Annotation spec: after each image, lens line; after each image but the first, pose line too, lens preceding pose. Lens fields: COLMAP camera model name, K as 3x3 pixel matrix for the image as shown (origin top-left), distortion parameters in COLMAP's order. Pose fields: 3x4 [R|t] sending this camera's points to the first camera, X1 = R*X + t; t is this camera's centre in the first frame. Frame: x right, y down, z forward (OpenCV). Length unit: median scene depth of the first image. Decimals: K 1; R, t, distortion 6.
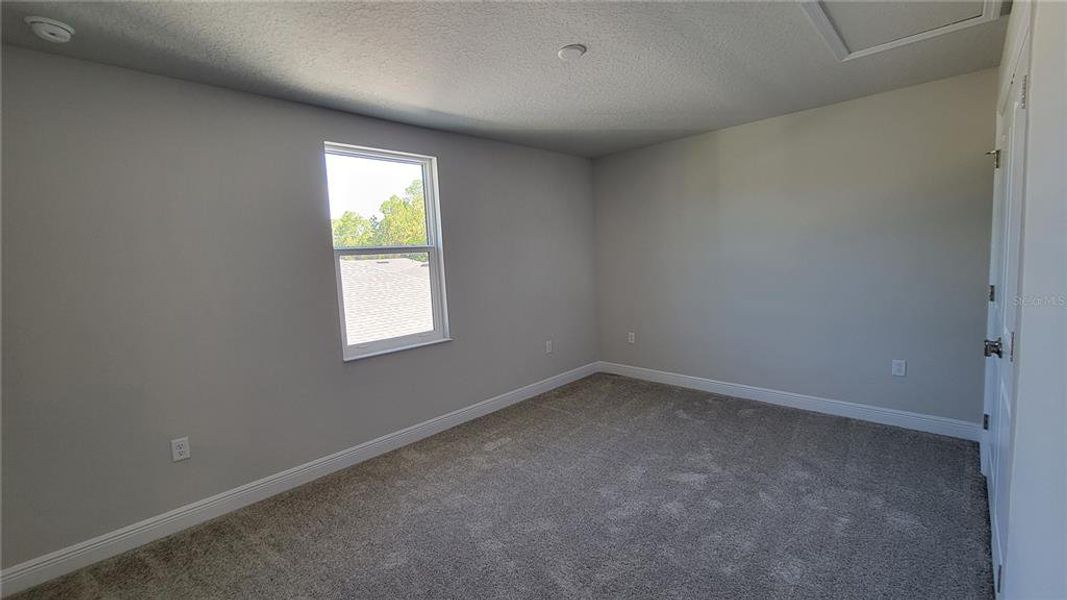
lens RADIAL K [[434.1, 0, 532.7], [0, 434.1, 298.4], [0, 0, 1]] dist [0.000966, 0.000065]
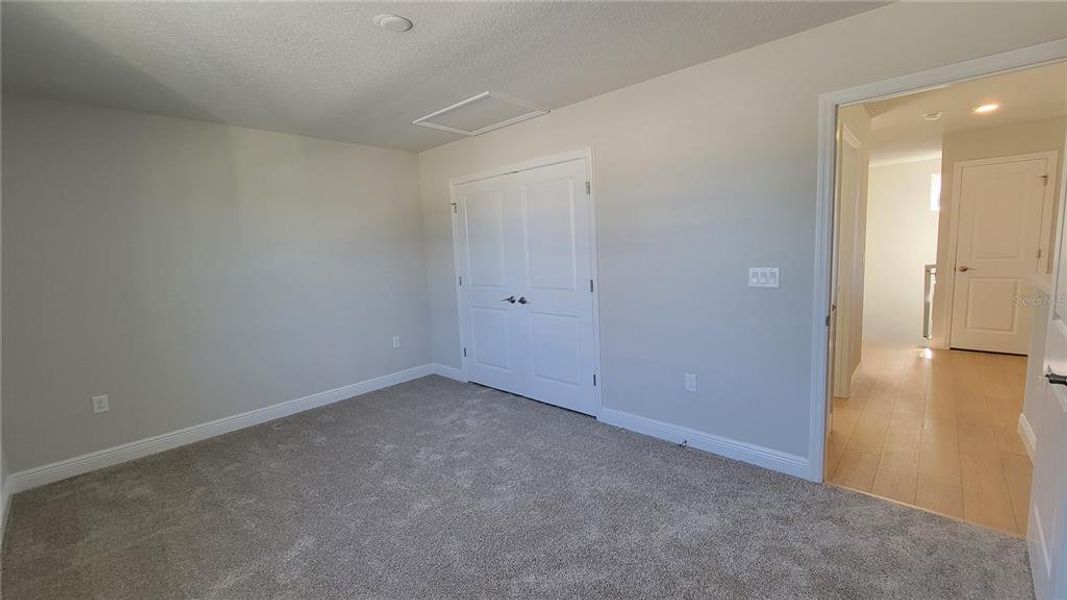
lens RADIAL K [[434.1, 0, 532.1], [0, 434.1, 300.5], [0, 0, 1]] dist [0.000966, 0.000065]
pose [[-0.019332, -0.076376, 0.996892, -0.512087], [0.143641, 0.986522, 0.078367, -0.020368], [-0.989441, 0.144709, -0.008101, 0.483789]]
